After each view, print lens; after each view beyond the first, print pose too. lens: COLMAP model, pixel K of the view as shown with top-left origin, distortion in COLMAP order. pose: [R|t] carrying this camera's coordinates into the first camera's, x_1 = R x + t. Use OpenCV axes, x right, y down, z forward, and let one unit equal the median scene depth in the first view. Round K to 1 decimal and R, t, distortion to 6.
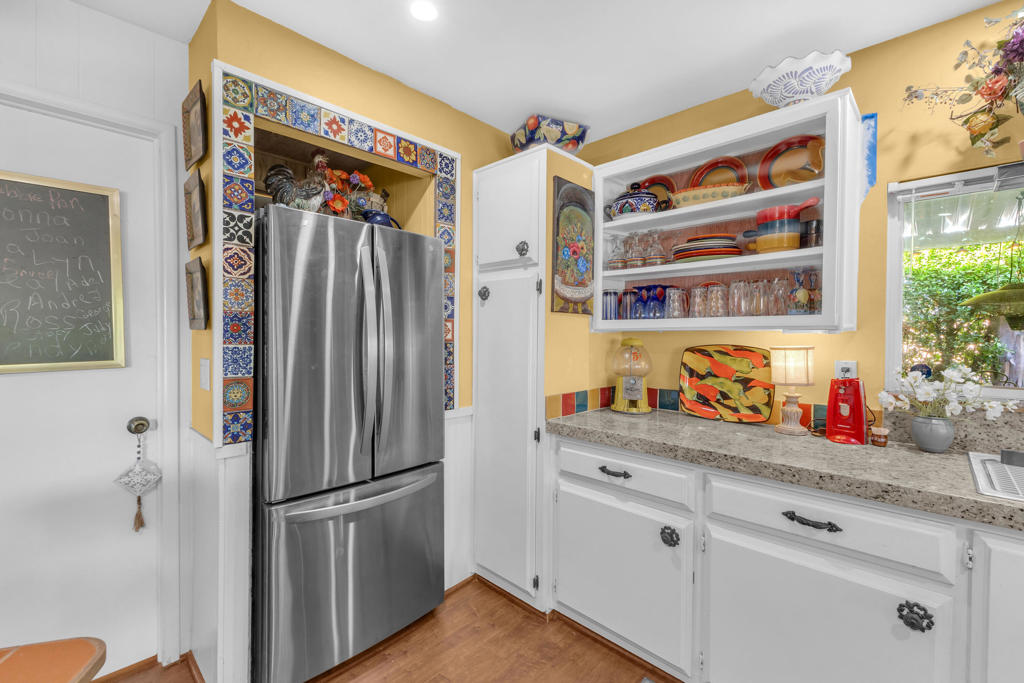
lens RADIAL K [[438.4, 0, 515.3], [0, 438.4, 340.4], [0, 0, 1]] dist [0.007454, -0.000500]
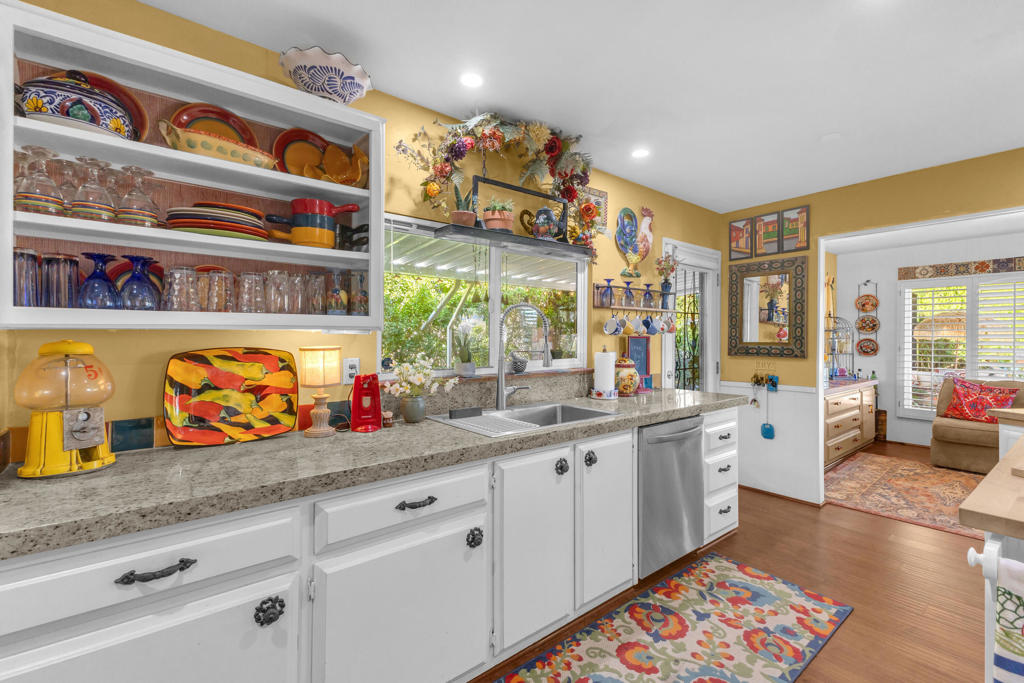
lens RADIAL K [[438.4, 0, 515.3], [0, 438.4, 340.4], [0, 0, 1]] dist [0.007454, -0.000500]
pose [[0.133290, -0.012109, 0.991003, -0.279400], [0.015121, 0.999834, 0.010183, -0.003881], [-0.990962, 0.013627, 0.133451, 0.437633]]
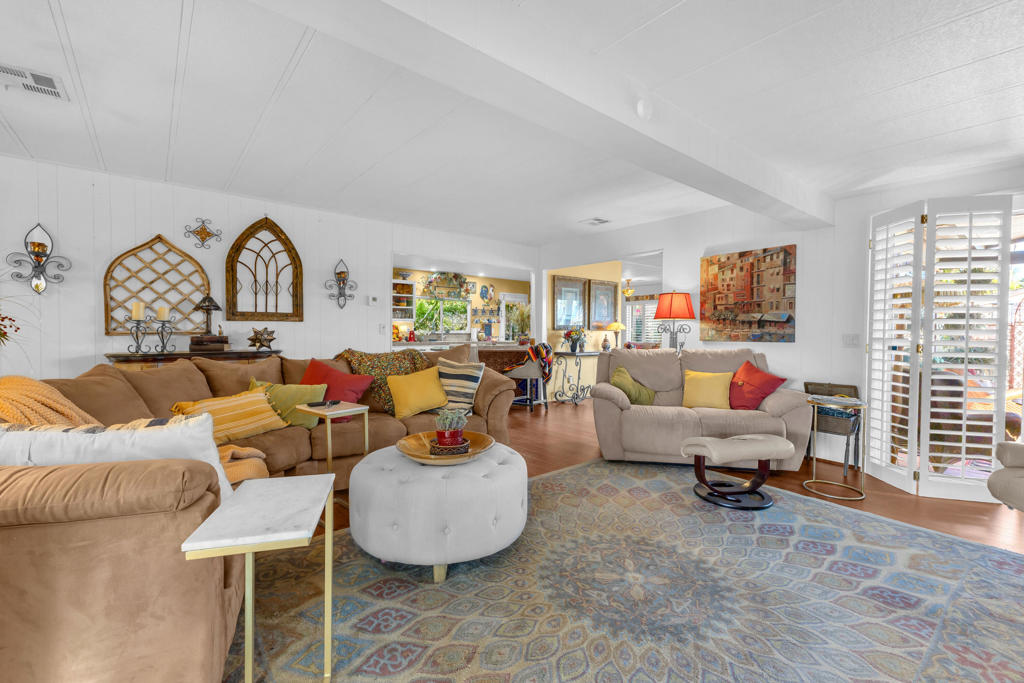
lens RADIAL K [[438.4, 0, 515.3], [0, 438.4, 340.4], [0, 0, 1]] dist [0.007454, -0.000500]
pose [[0.121674, -0.024186, 0.992275, -4.083339], [0.012695, 0.999659, 0.022810, 0.090425], [-0.992489, 0.009821, 0.121940, -0.845802]]
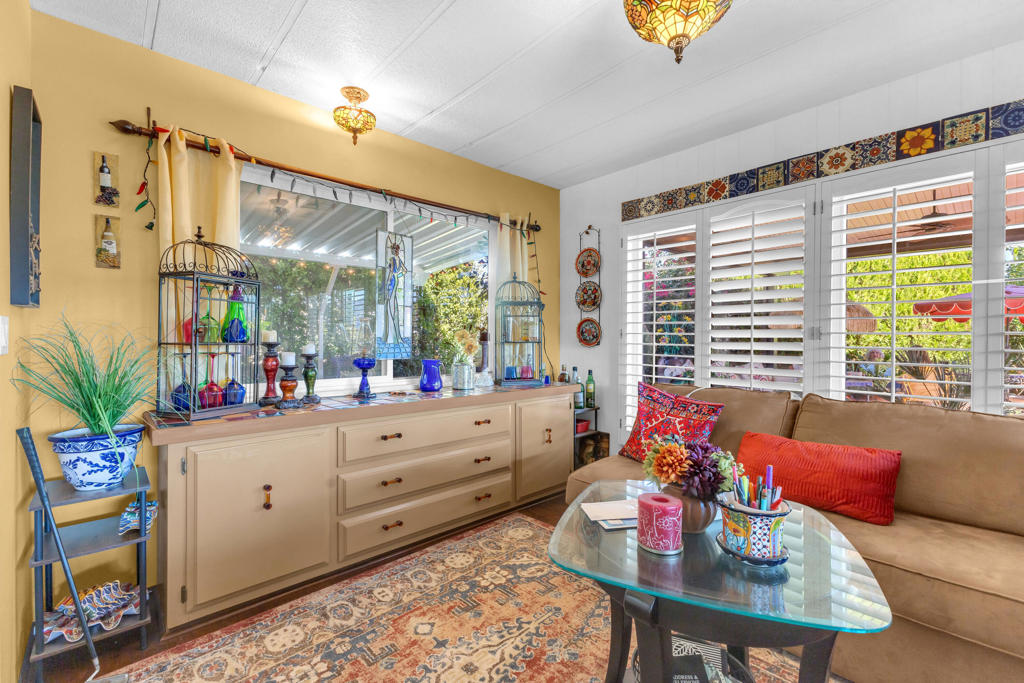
lens RADIAL K [[438.4, 0, 515.3], [0, 438.4, 340.4], [0, 0, 1]] dist [0.007454, -0.000500]
pose [[0.067736, -0.013711, 0.997609, 1.166484], [0.014257, 0.999817, 0.012773, 0.118789], [-0.997601, 0.013358, 0.067919, -1.410377]]
